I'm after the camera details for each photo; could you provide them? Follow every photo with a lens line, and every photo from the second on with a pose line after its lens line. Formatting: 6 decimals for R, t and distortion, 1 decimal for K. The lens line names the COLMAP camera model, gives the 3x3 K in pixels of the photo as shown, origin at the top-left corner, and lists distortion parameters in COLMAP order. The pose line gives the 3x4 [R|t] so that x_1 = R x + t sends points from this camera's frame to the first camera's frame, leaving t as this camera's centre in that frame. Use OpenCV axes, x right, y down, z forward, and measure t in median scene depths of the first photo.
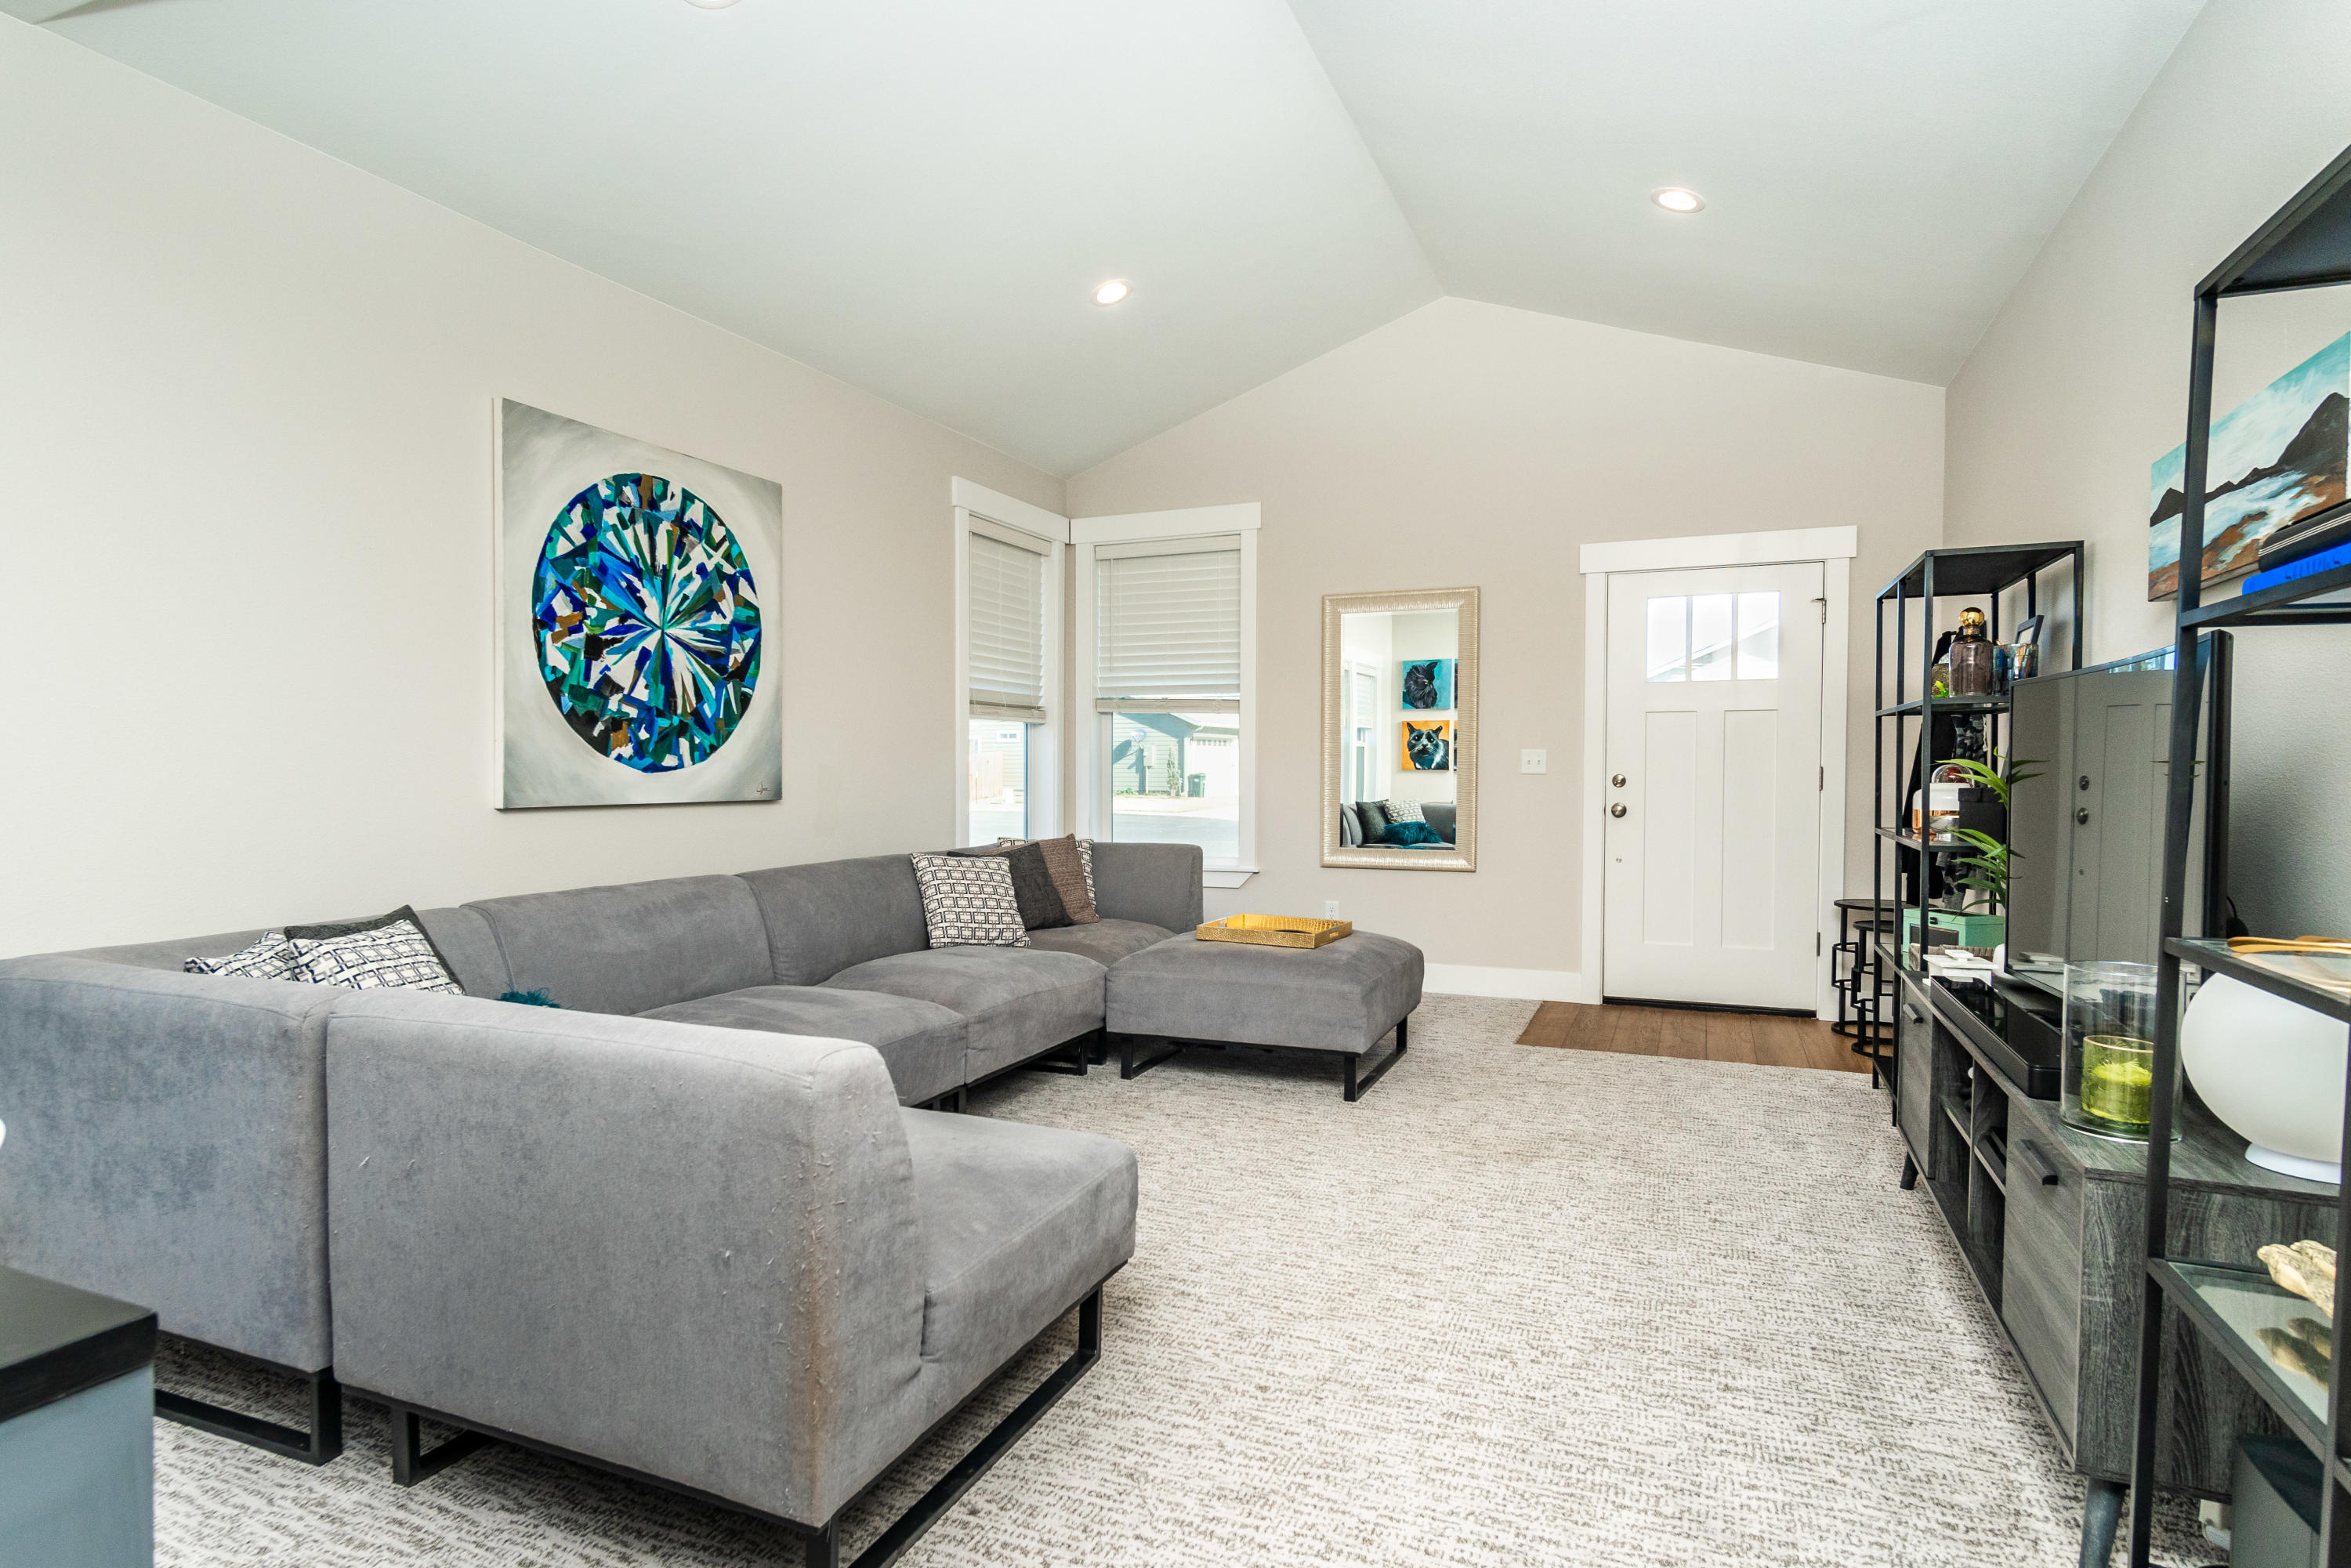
lens RADIAL K [[1235.6, 0, 1177.7], [0, 1235.6, 803.1], [0, 0, 1]] dist [0.002816, 0.001325]
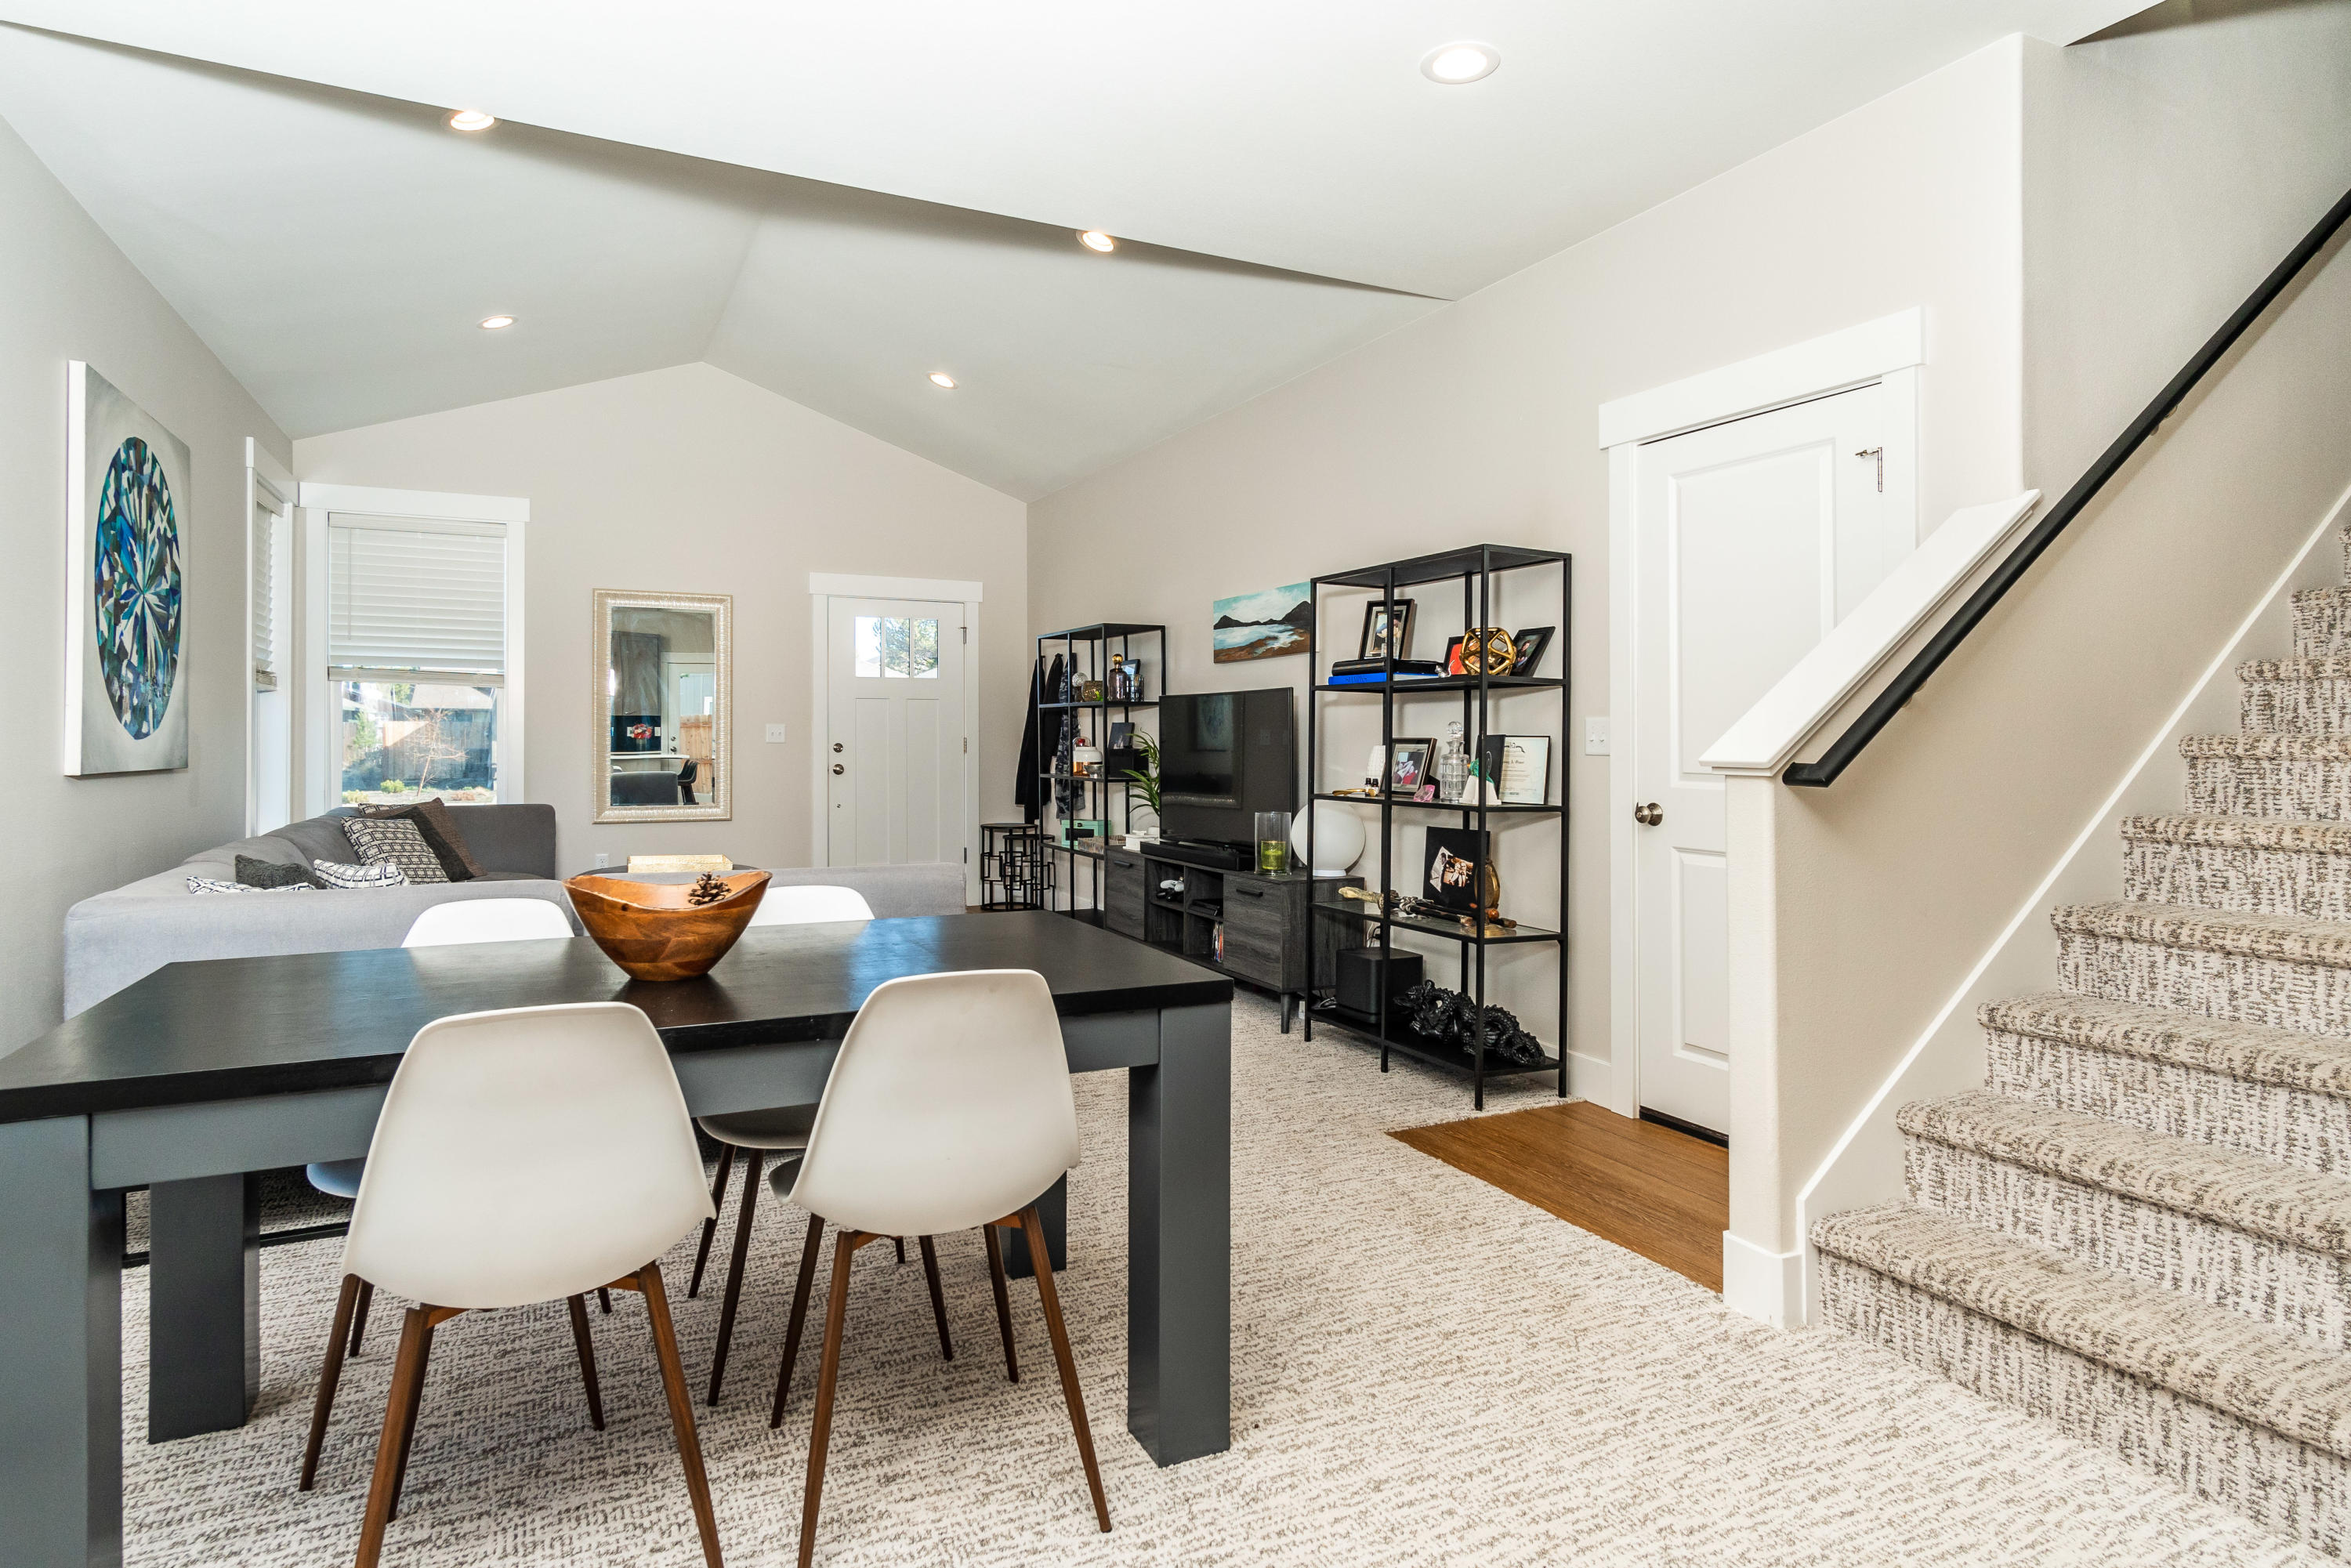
lens RADIAL K [[1269.4, 0, 1168.7], [0, 1269.4, 732.5], [0, 0, 1]] dist [0.006405, 0.002478]
pose [[0.656737, 0.006572, 0.754091, -0.645939], [0.019414, 0.999483, -0.025618, 0.011869], [-0.753870, 0.031464, 0.656270, -0.281608]]
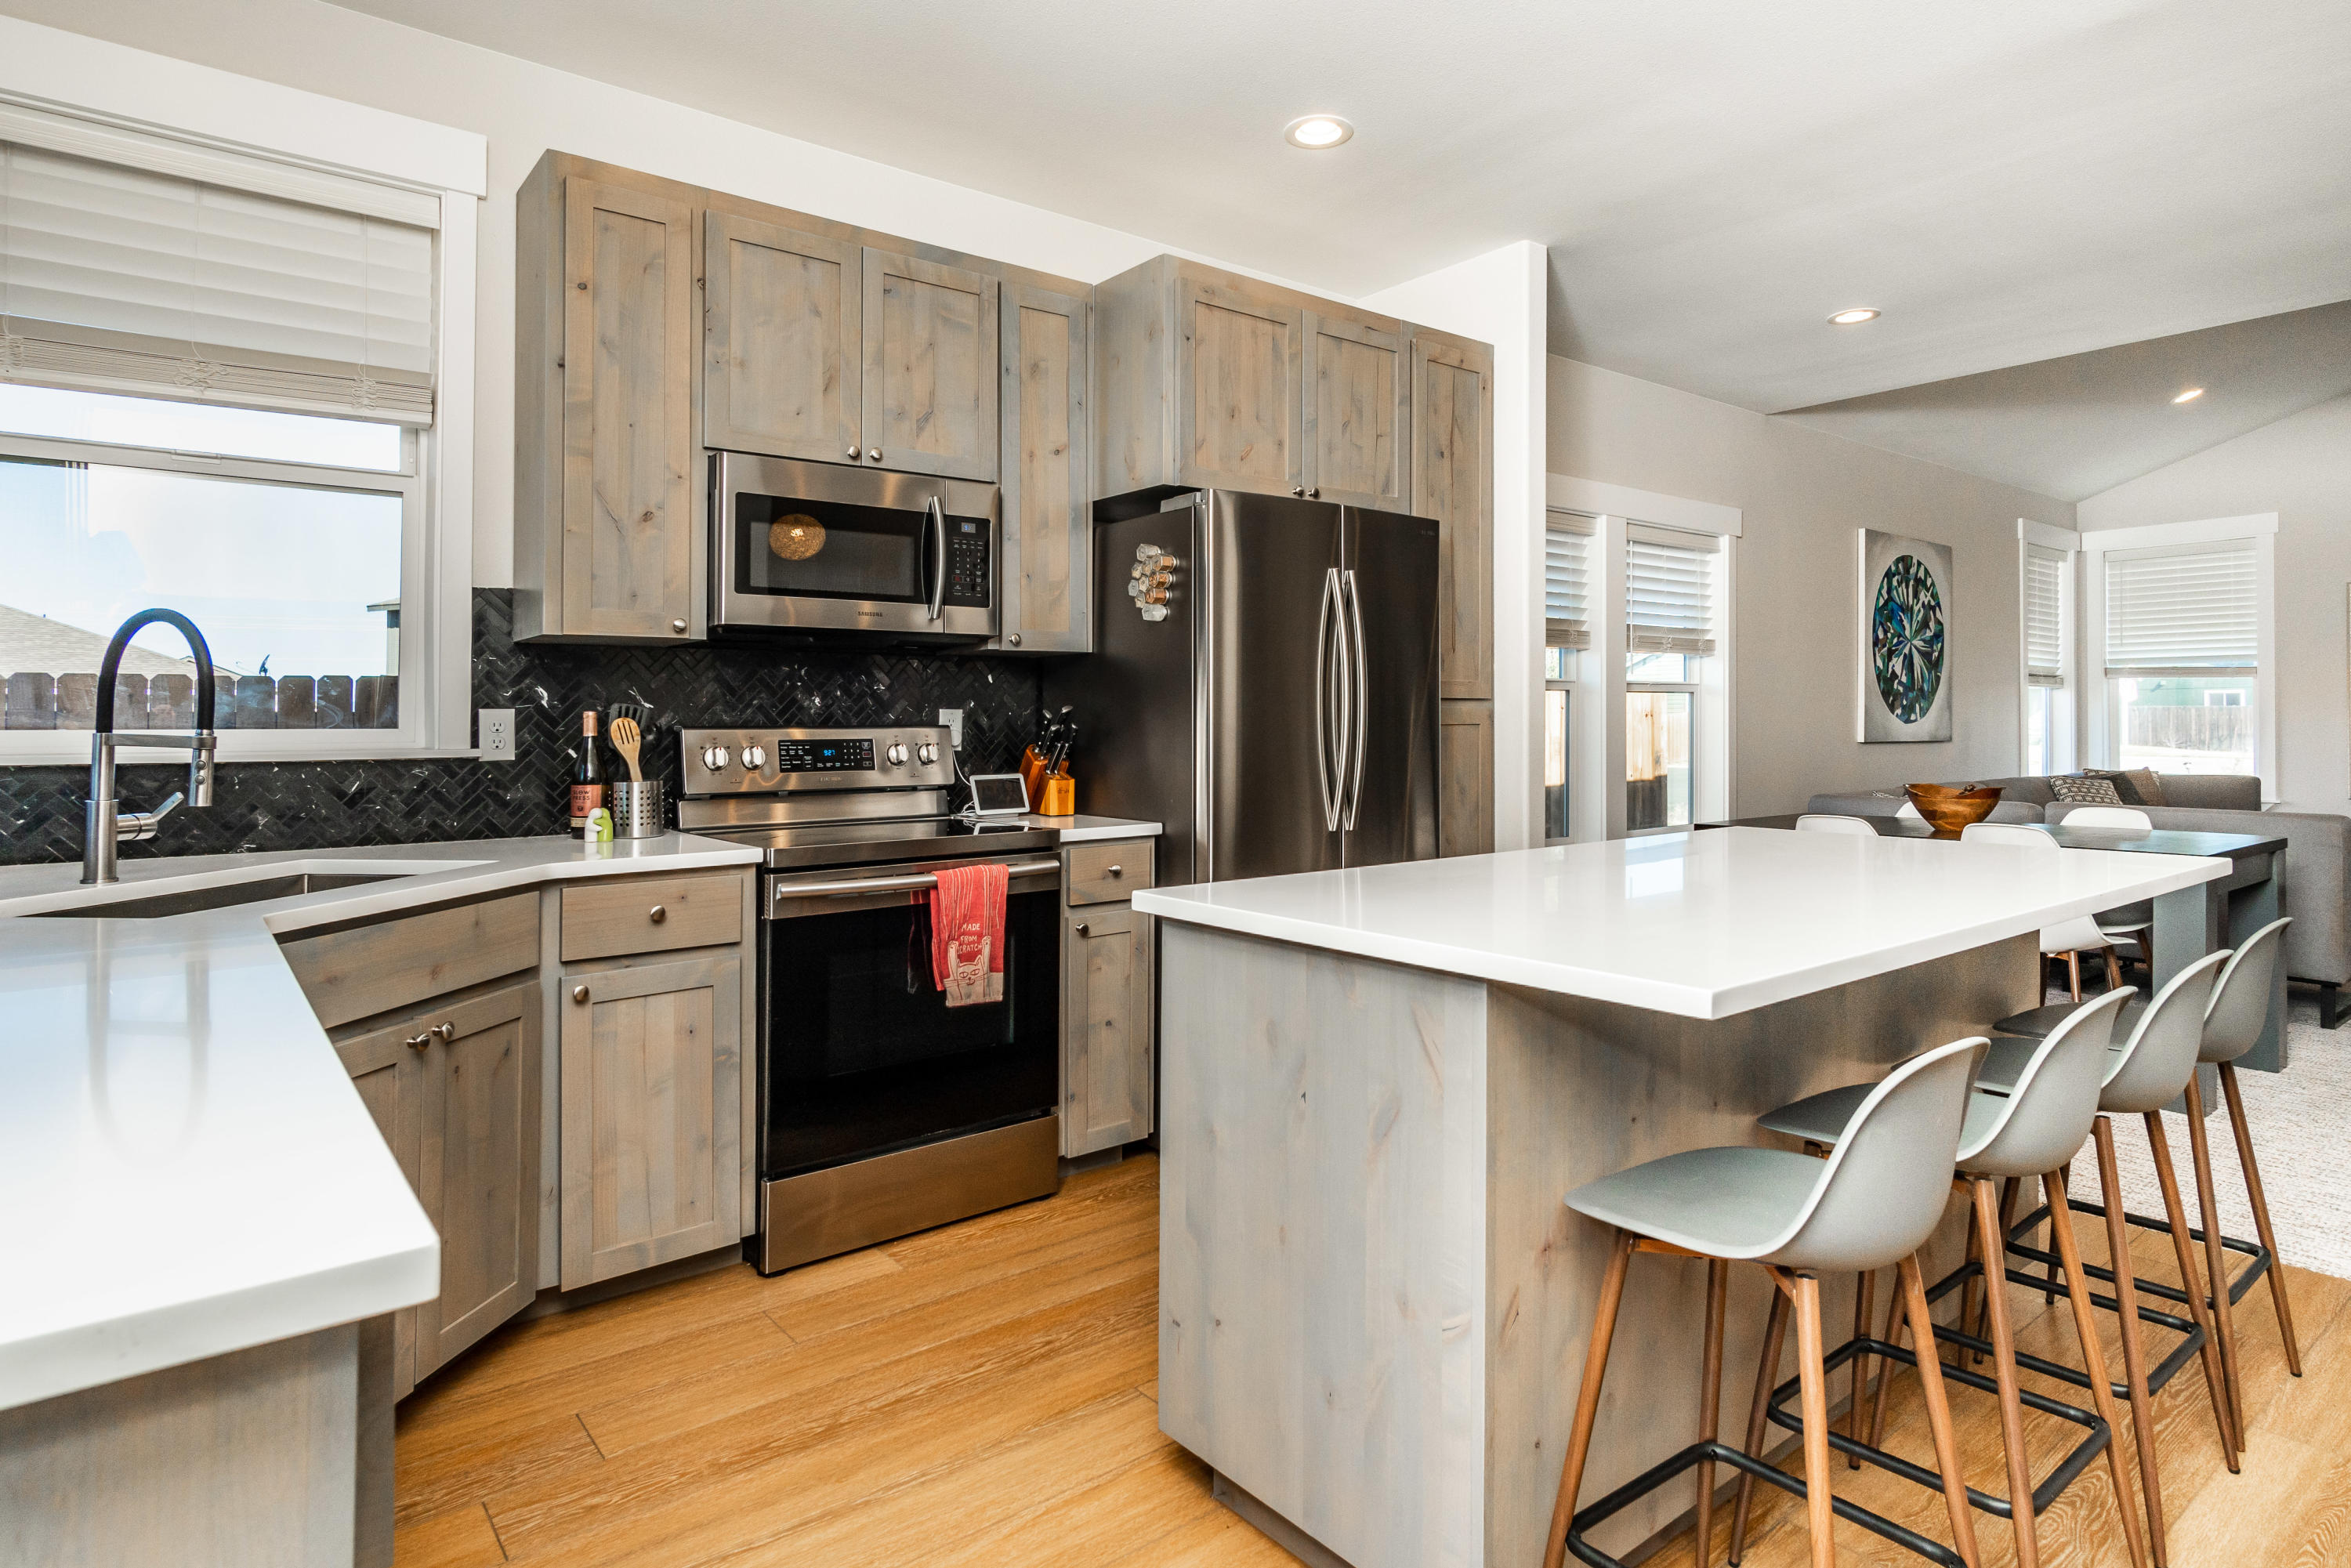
lens RADIAL K [[1269.4, 0, 1168.7], [0, 1269.4, 732.5], [0, 0, 1]] dist [0.006405, 0.002478]
pose [[0.875793, -0.003111, -0.482677, -0.467004], [-0.009477, 0.999676, -0.023639, 0.040815], [0.482594, 0.025277, 0.875479, -1.080978]]
